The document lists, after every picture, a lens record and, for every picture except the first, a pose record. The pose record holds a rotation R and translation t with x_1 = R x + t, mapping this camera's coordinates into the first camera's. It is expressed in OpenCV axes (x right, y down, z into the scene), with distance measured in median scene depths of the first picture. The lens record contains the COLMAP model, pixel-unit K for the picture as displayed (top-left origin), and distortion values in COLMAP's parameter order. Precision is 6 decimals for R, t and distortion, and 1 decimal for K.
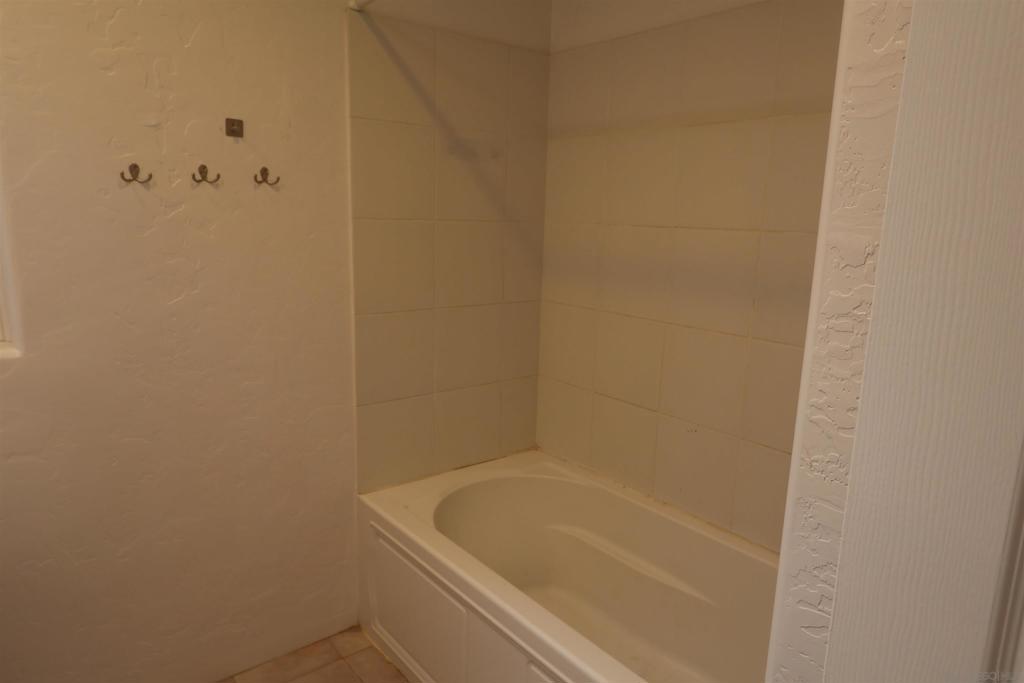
lens RADIAL K [[658.5, 0, 510.2], [0, 658.5, 340.4], [0, 0, 1]] dist [0.010434, 0.000900]
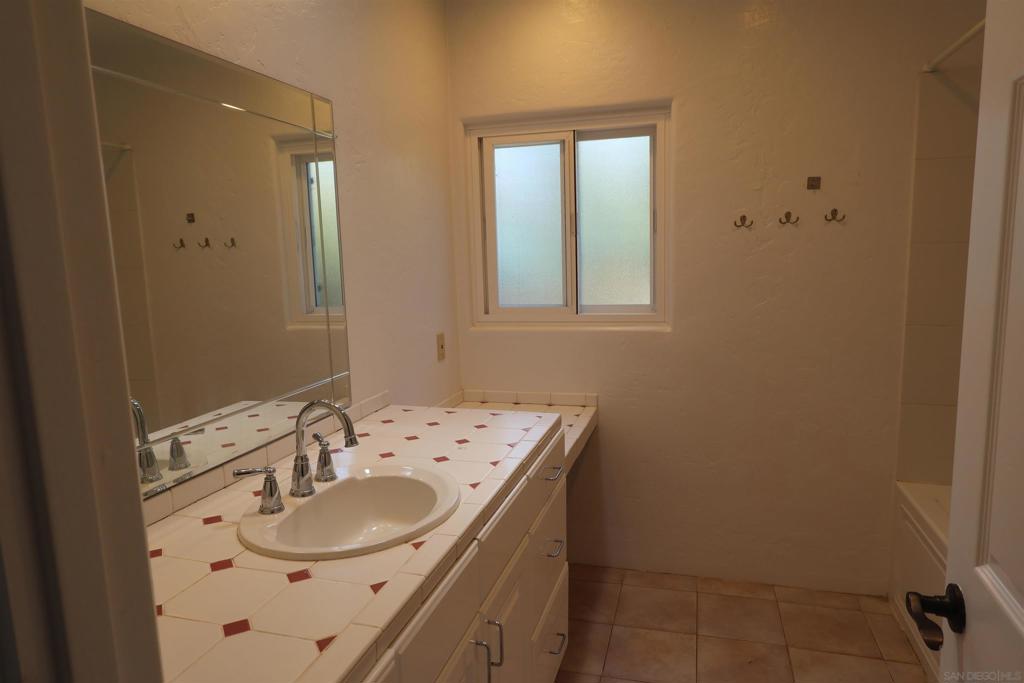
lens RADIAL K [[658.5, 0, 512.6], [0, 658.5, 341.7], [0, 0, 1]] dist [0.010434, 0.000900]
pose [[0.568729, 0.074362, -0.819157, 0.385930], [-0.120417, 0.992702, 0.006513, 0.078148], [0.813663, 0.094937, 0.573533, -0.284291]]
